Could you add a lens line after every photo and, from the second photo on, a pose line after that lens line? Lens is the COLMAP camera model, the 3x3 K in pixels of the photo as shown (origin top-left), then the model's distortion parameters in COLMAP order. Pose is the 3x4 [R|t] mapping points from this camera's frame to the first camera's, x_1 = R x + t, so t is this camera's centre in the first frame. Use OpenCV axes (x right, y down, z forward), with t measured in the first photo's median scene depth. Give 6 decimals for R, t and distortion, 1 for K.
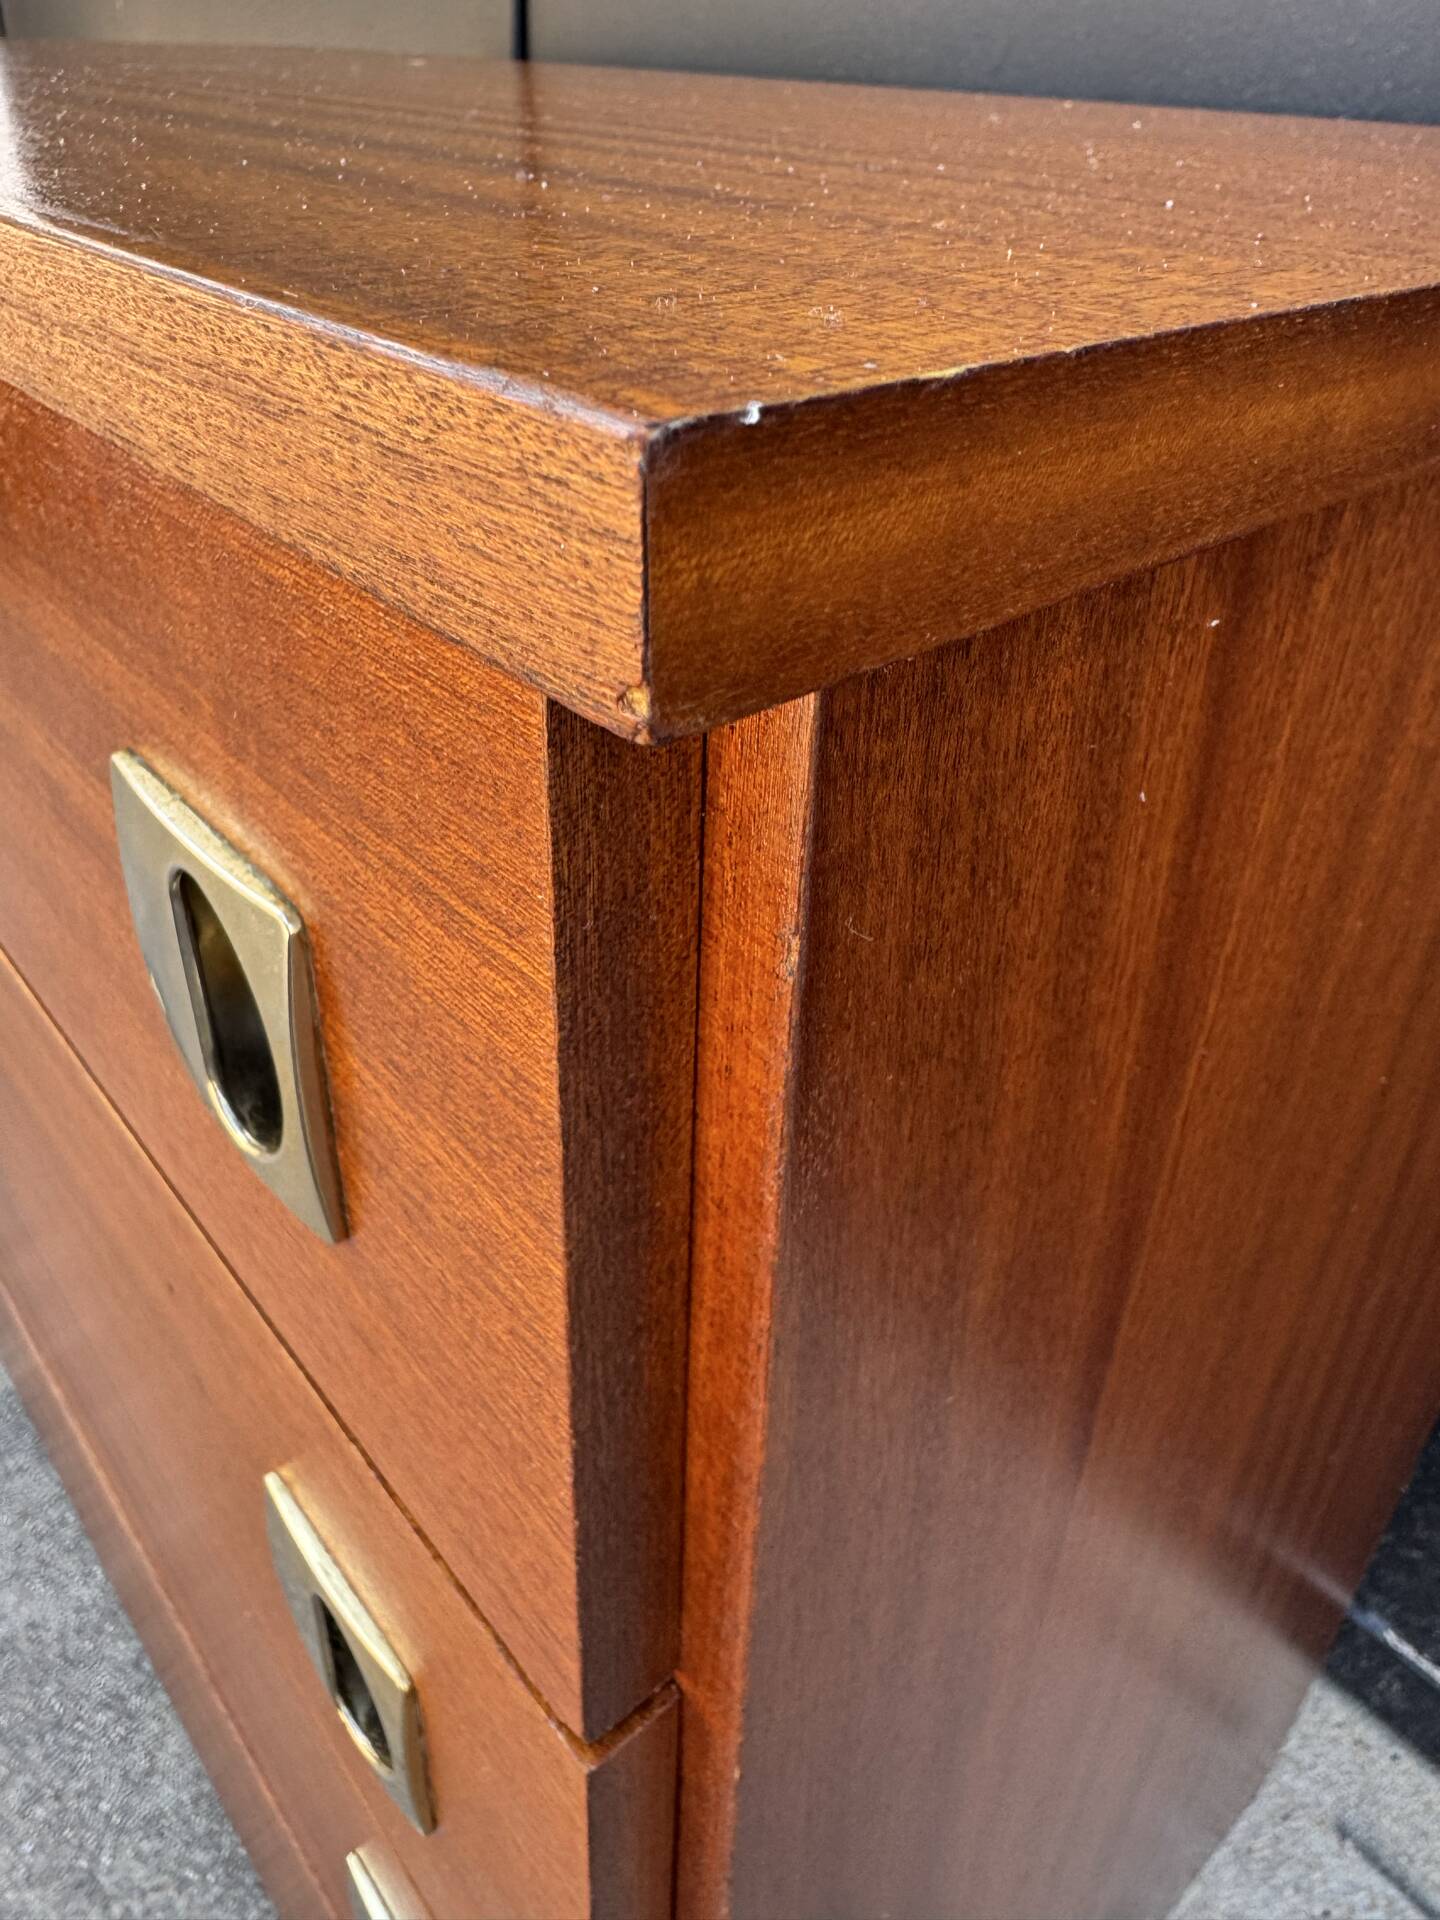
lens RADIAL K [[1391.6, 0, 738.1], [0, 1391.6, 828.8], [0, 0, 1]] dist [-0.009377, -0.009896]
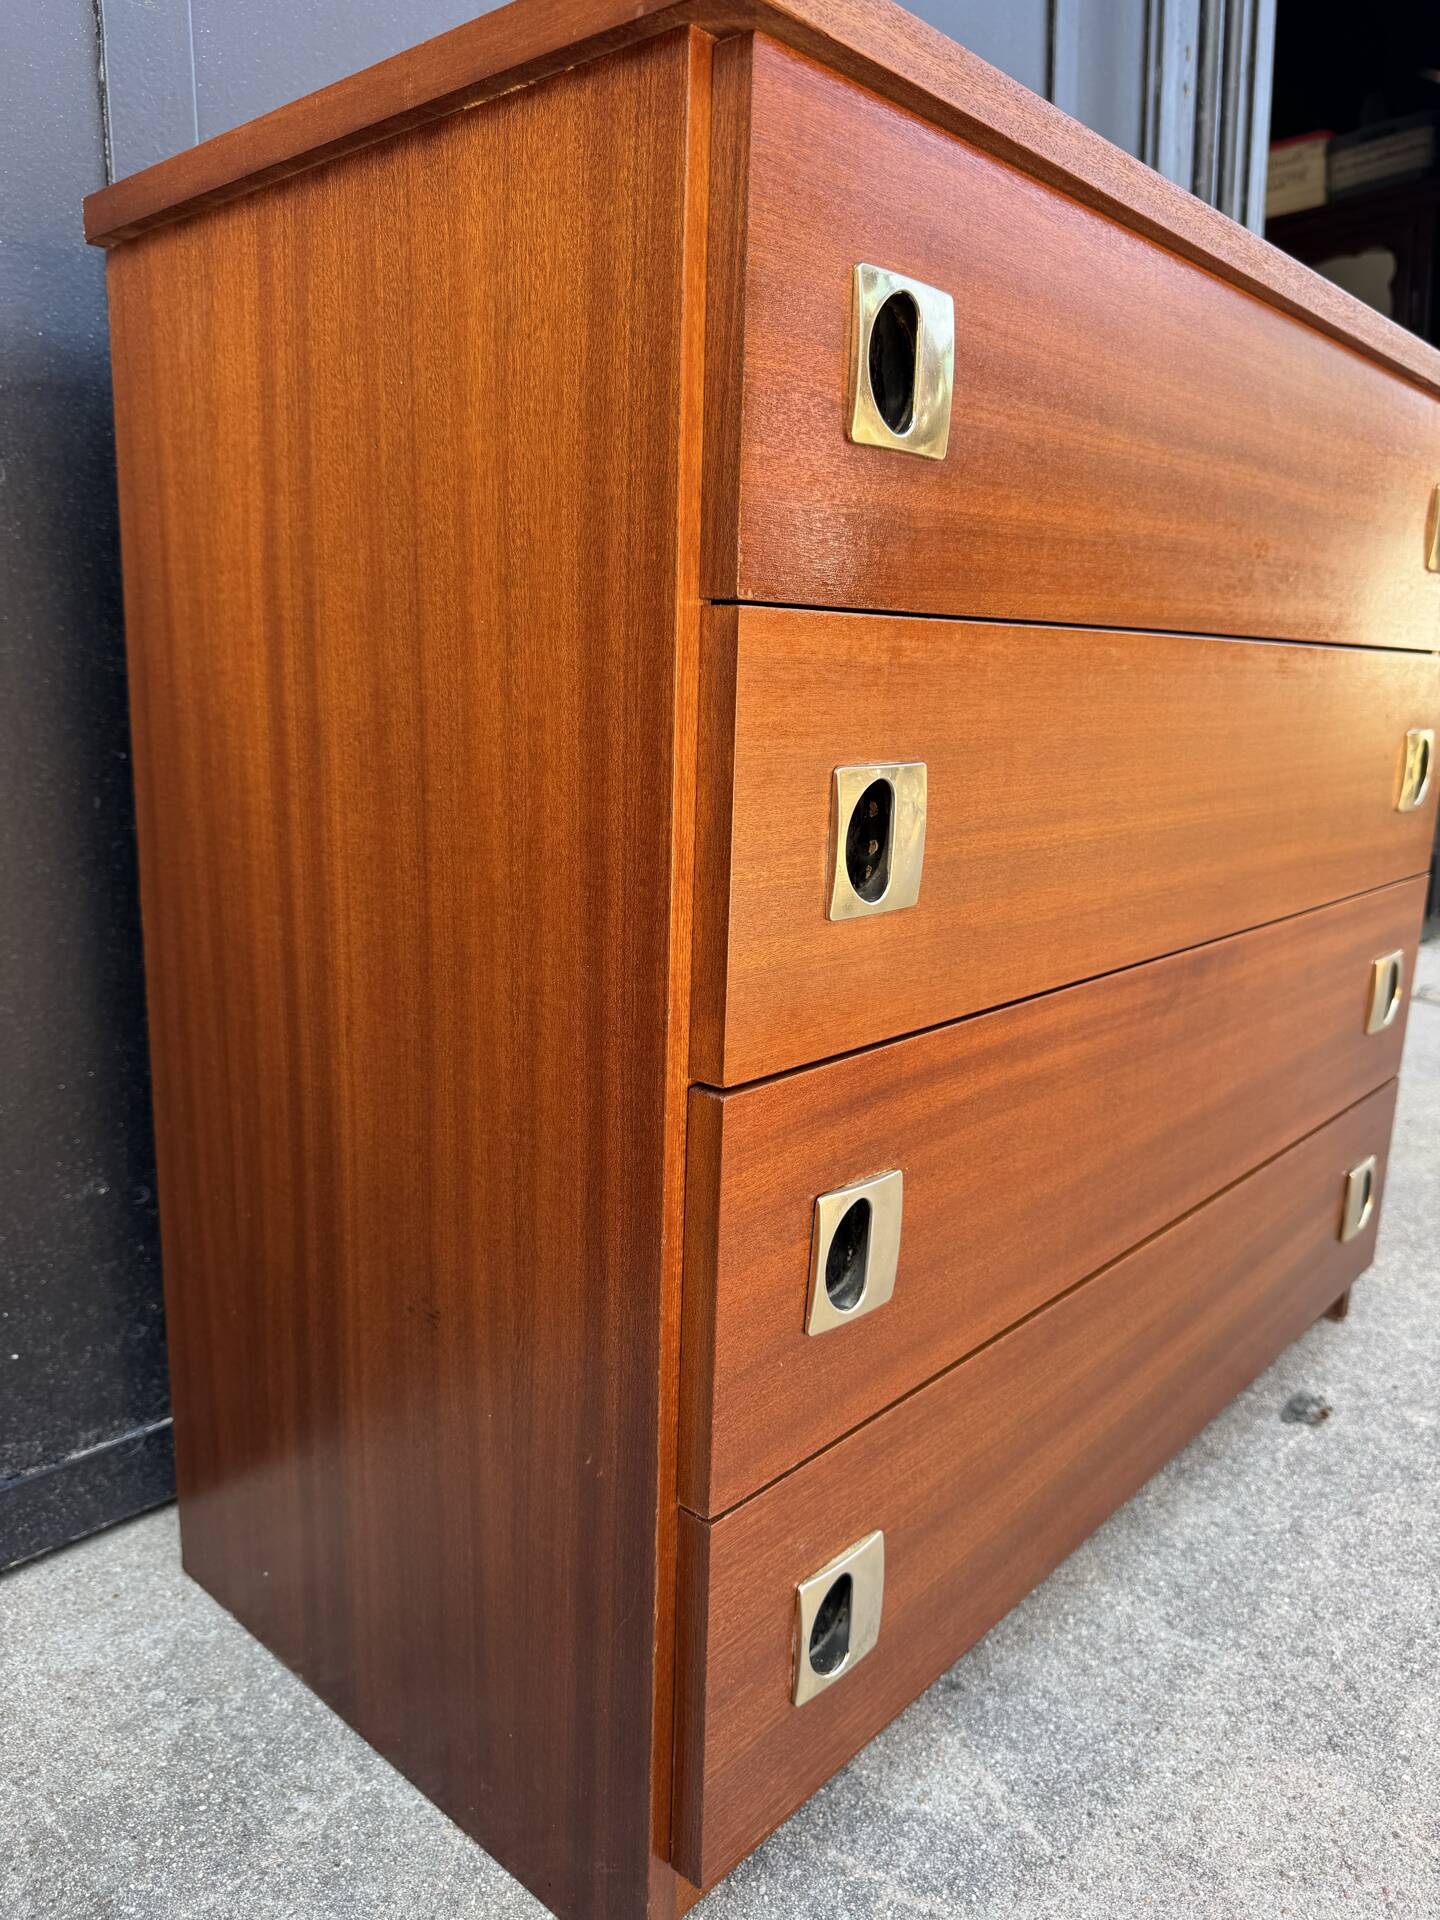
lens RADIAL K [[1380.6, 0, 734.6], [0, 1380.6, 939.6], [0, 0, 1]] dist [-0.018492, -0.005654]
pose [[-0.125545, -0.241527, 0.962239, -1.485167], [0.467782, 0.840915, 0.272107, -0.344408], [-0.874882, 0.484280, 0.007409, 1.121034]]
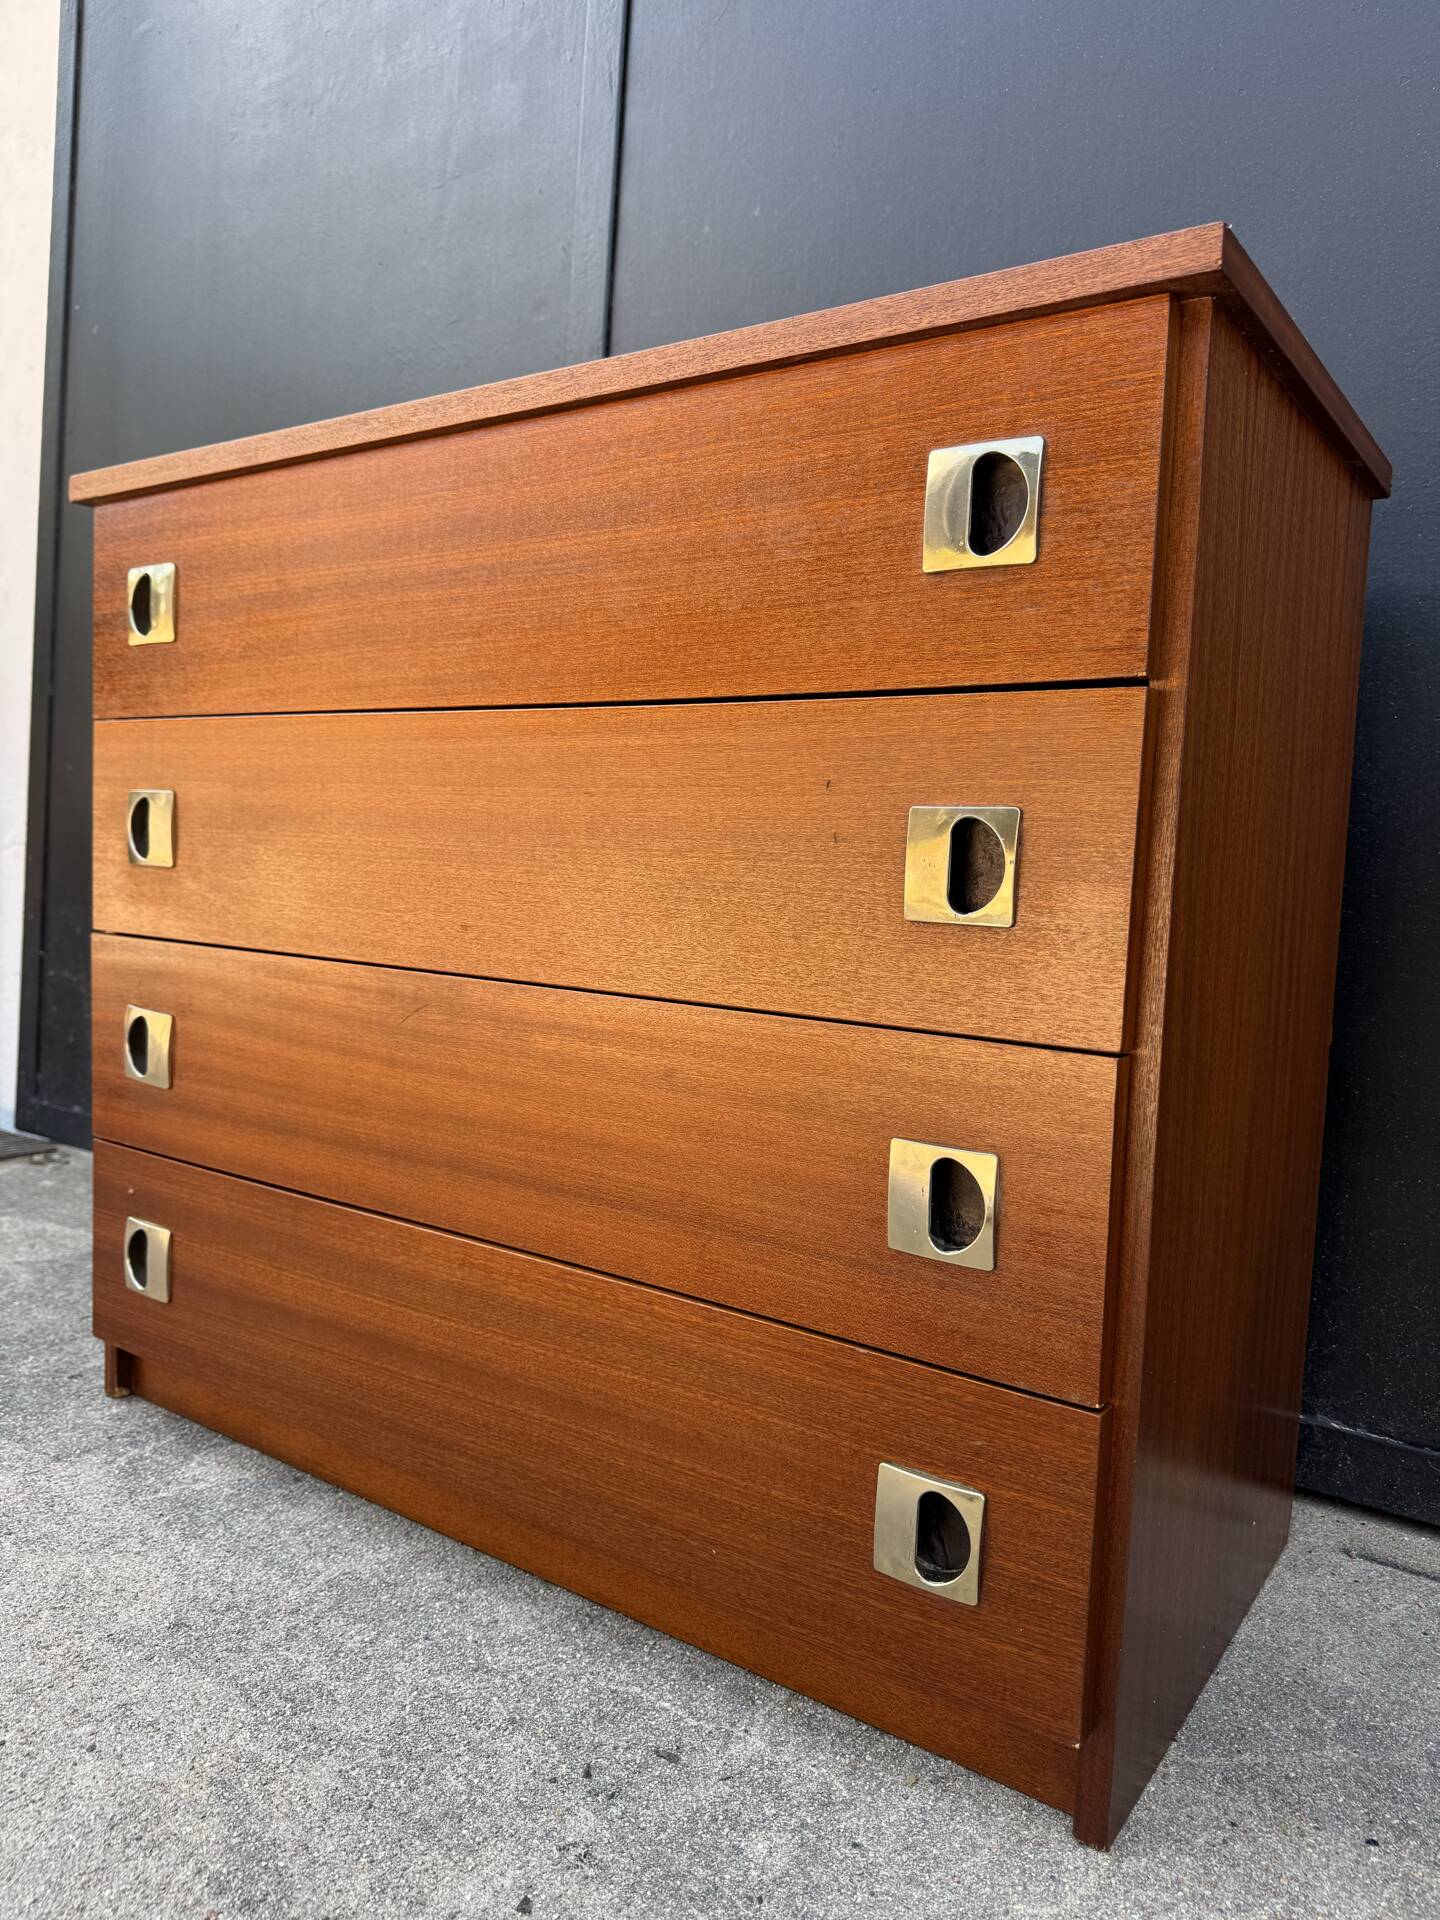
lens RADIAL K [[1391.6, 0, 697.7], [0, 1391.6, 966.9], [0, 0, 1]] dist [-0.009377, -0.009896]
pose [[0.973141, -0.026522, 0.228679, -0.519139], [0.119426, 0.907385, -0.402977, 0.676890], [-0.196812, 0.419464, 0.886180, -0.379827]]
